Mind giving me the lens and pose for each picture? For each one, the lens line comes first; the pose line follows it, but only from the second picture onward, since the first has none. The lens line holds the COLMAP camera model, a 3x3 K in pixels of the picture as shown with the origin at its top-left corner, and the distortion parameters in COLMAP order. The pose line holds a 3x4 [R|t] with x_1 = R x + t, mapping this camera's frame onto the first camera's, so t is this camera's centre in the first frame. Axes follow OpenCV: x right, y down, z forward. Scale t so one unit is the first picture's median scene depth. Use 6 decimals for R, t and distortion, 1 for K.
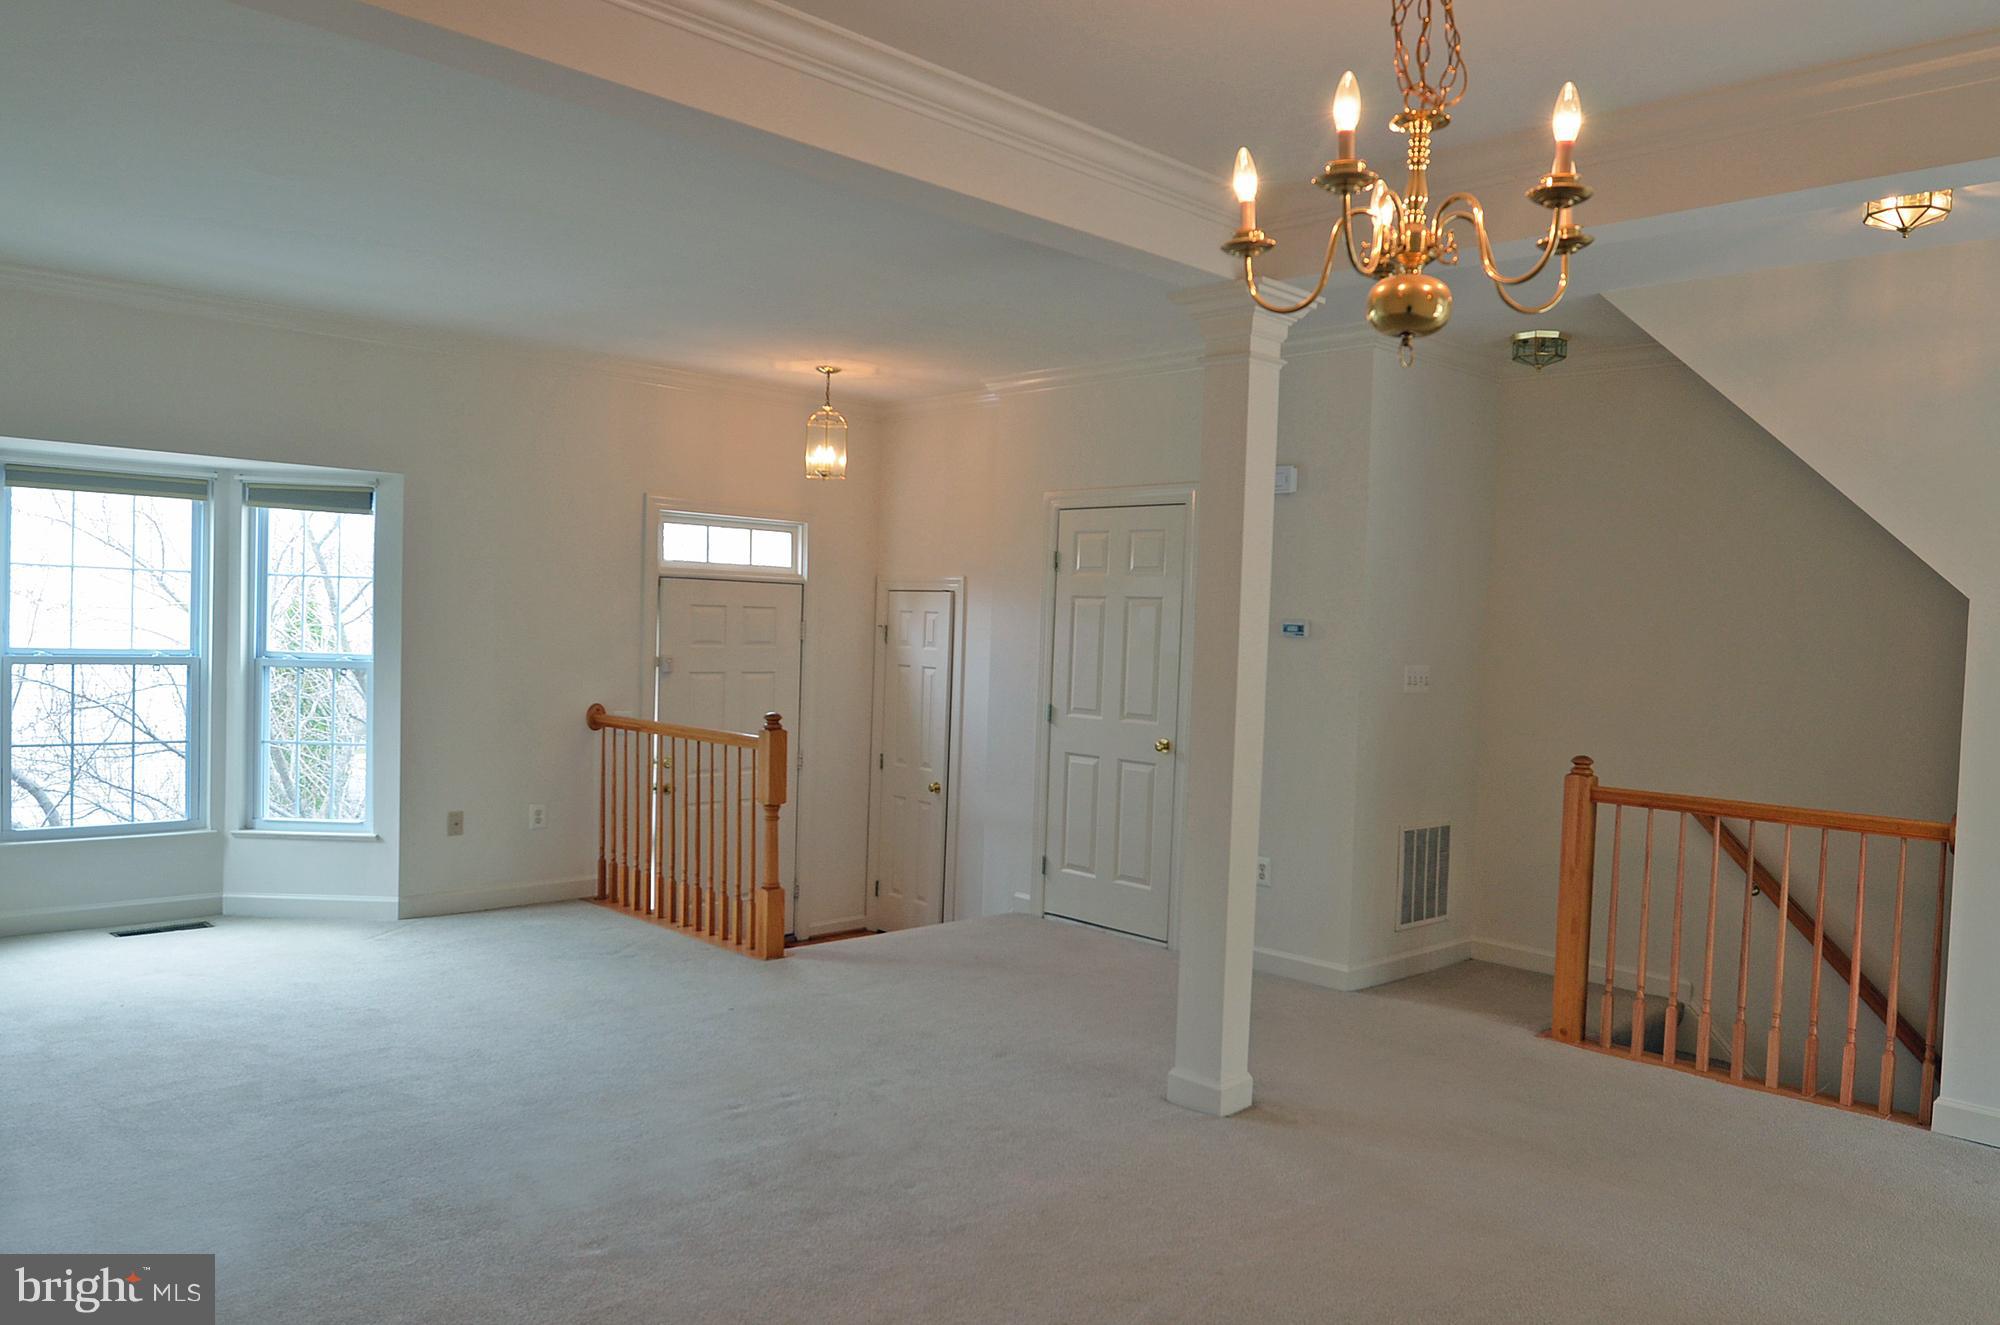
lens RADIAL K [[1392.3, 0, 1036.3], [0, 1392.3, 675.8], [0, 0, 1]] dist [0.006902, -0.045893]
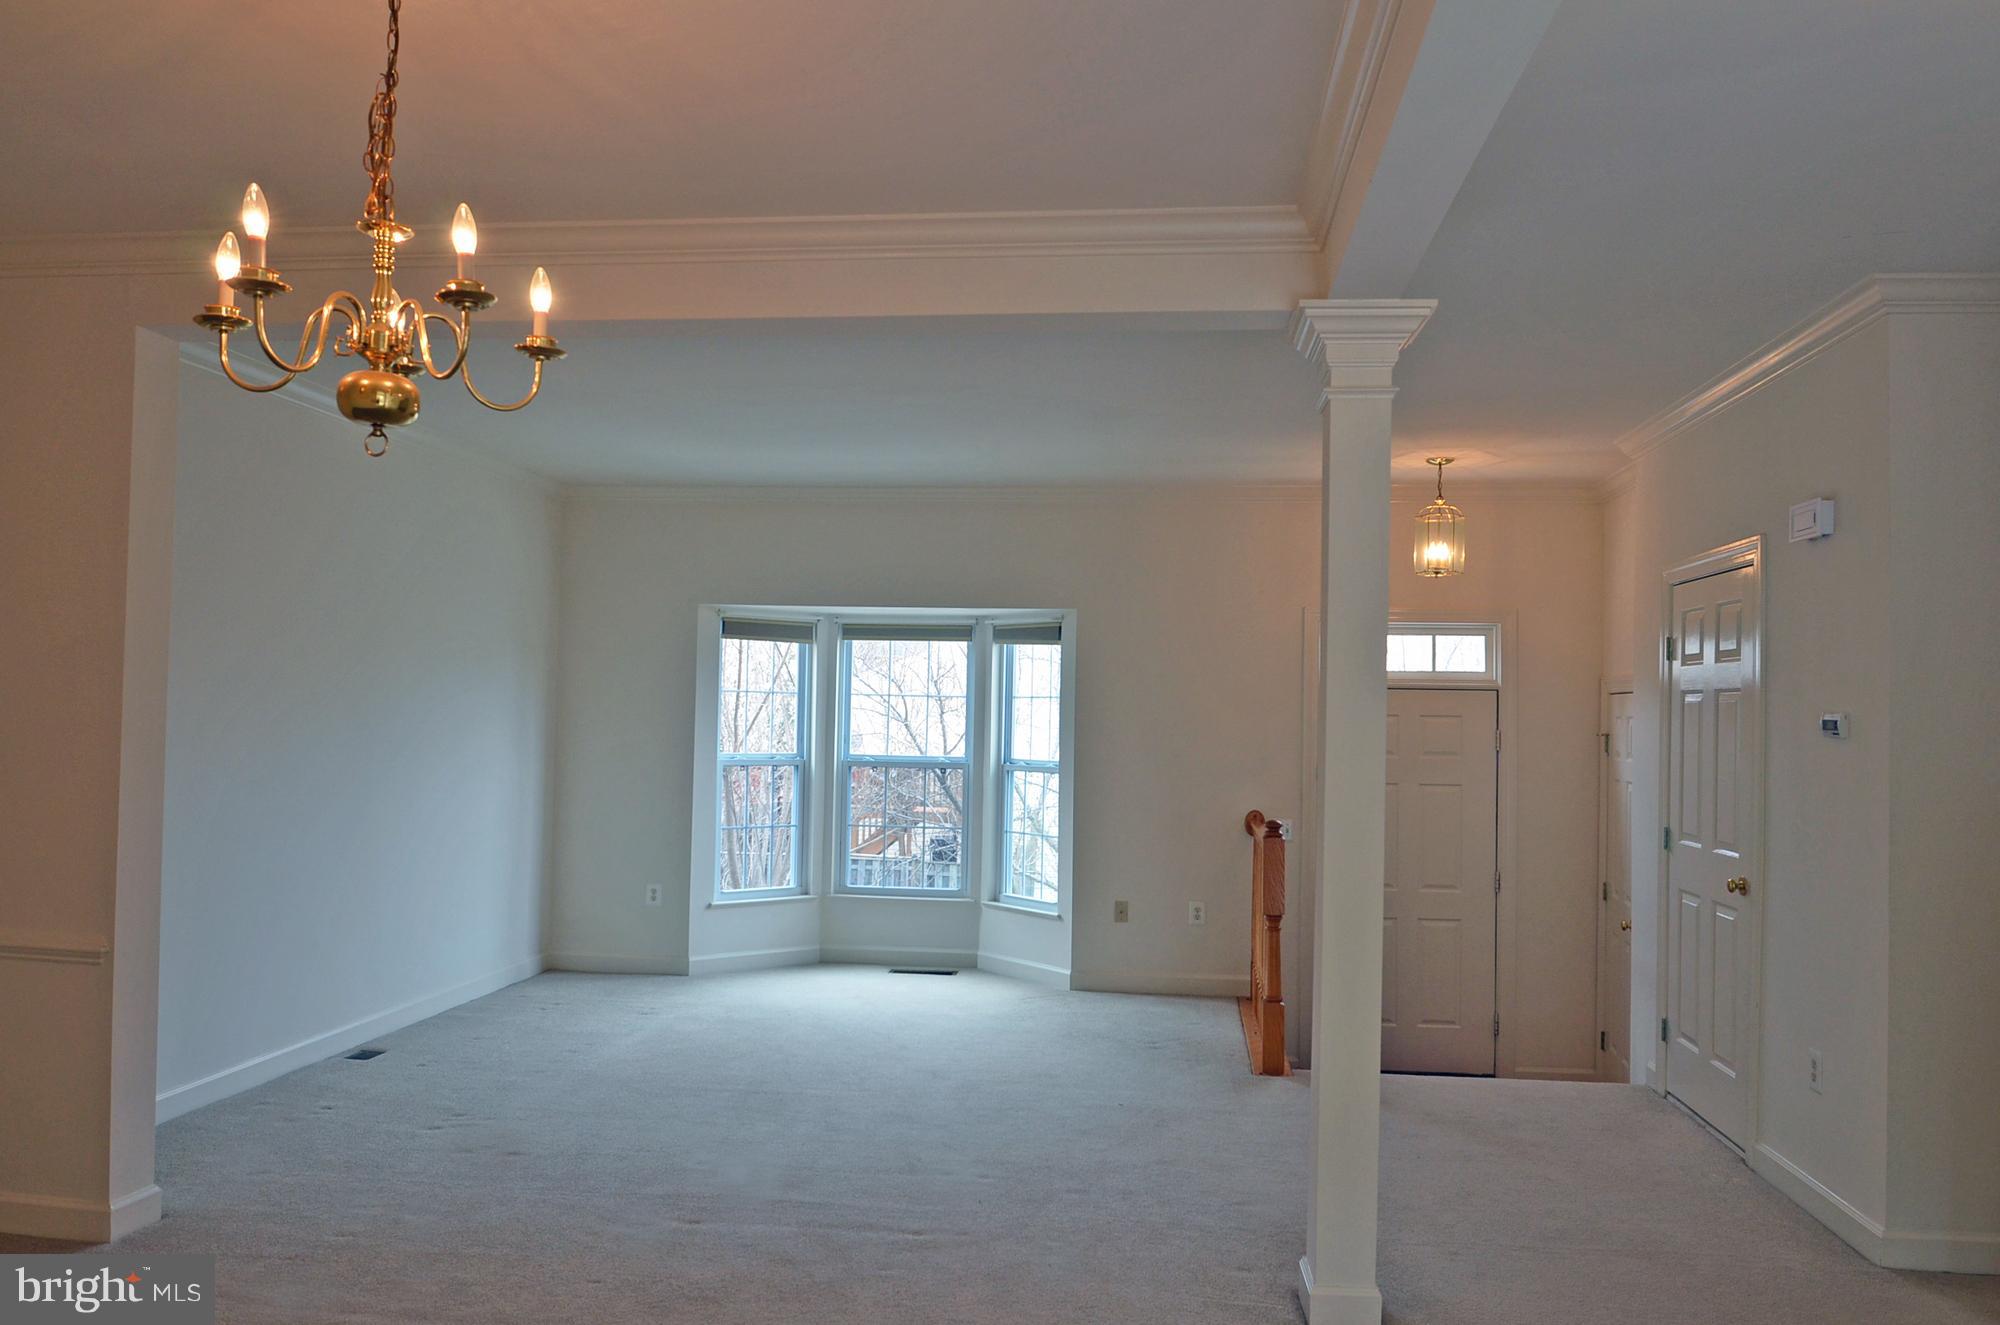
lens RADIAL K [[1392.3, 0, 1036.3], [0, 1392.3, 675.8], [0, 0, 1]] dist [0.006902, -0.045893]
pose [[0.638470, -0.044285, -0.768371, 0.428054], [-0.024670, 0.996653, -0.077941, 0.005134], [0.769251, 0.068719, 0.635241, 0.221274]]
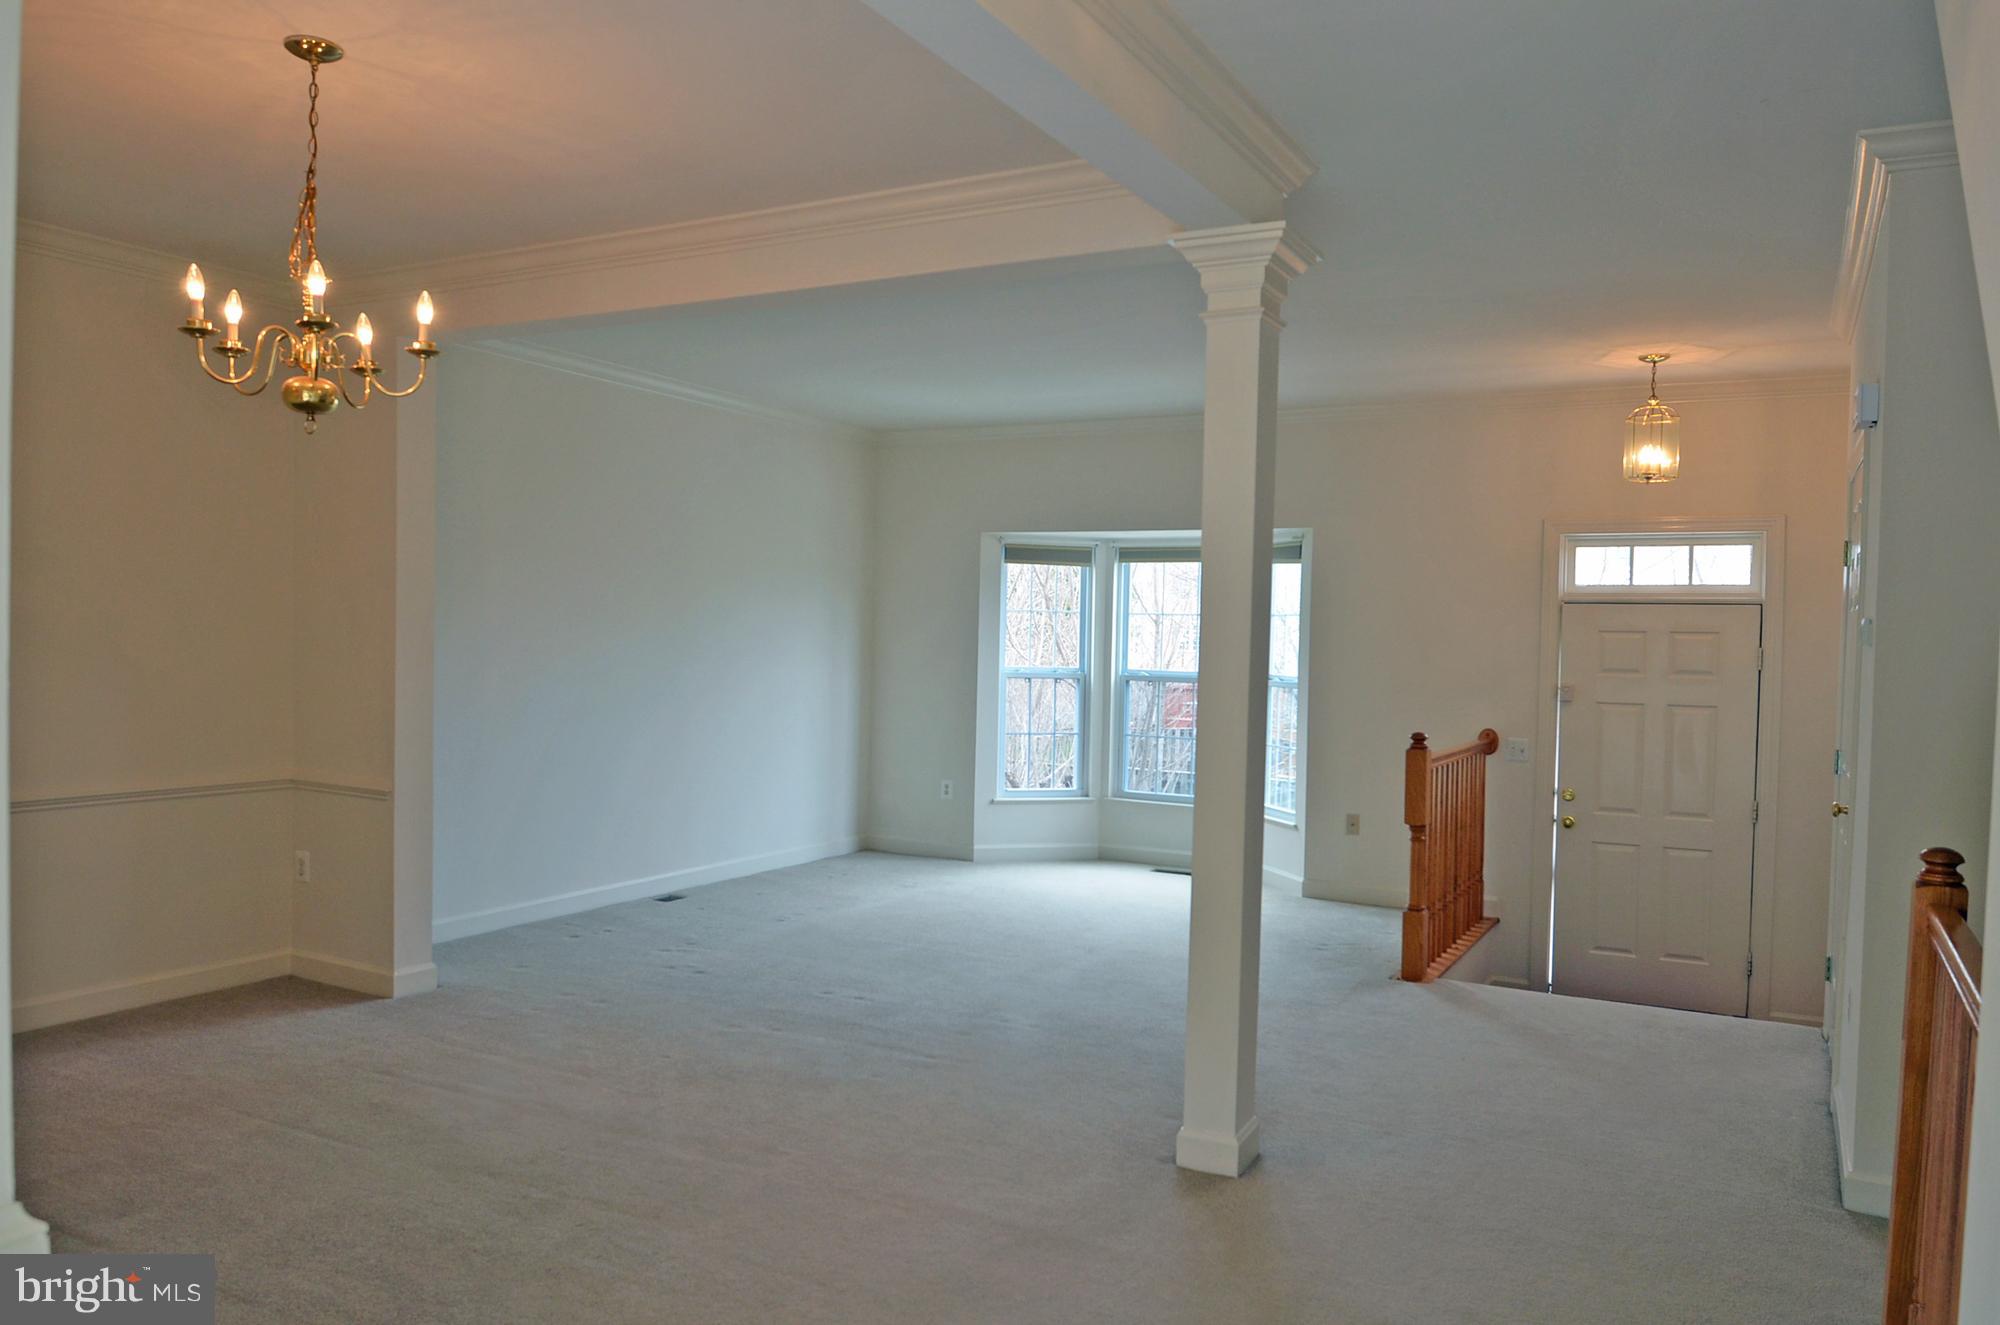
lens RADIAL K [[1392.3, 0, 1036.3], [0, 1392.3, 675.8], [0, 0, 1]] dist [0.006902, -0.045893]
pose [[0.306519, 0.000340, -0.951865, 0.618391], [-0.044876, 0.998893, -0.014094, 0.011474], [0.950806, 0.047036, 0.306195, 0.402364]]
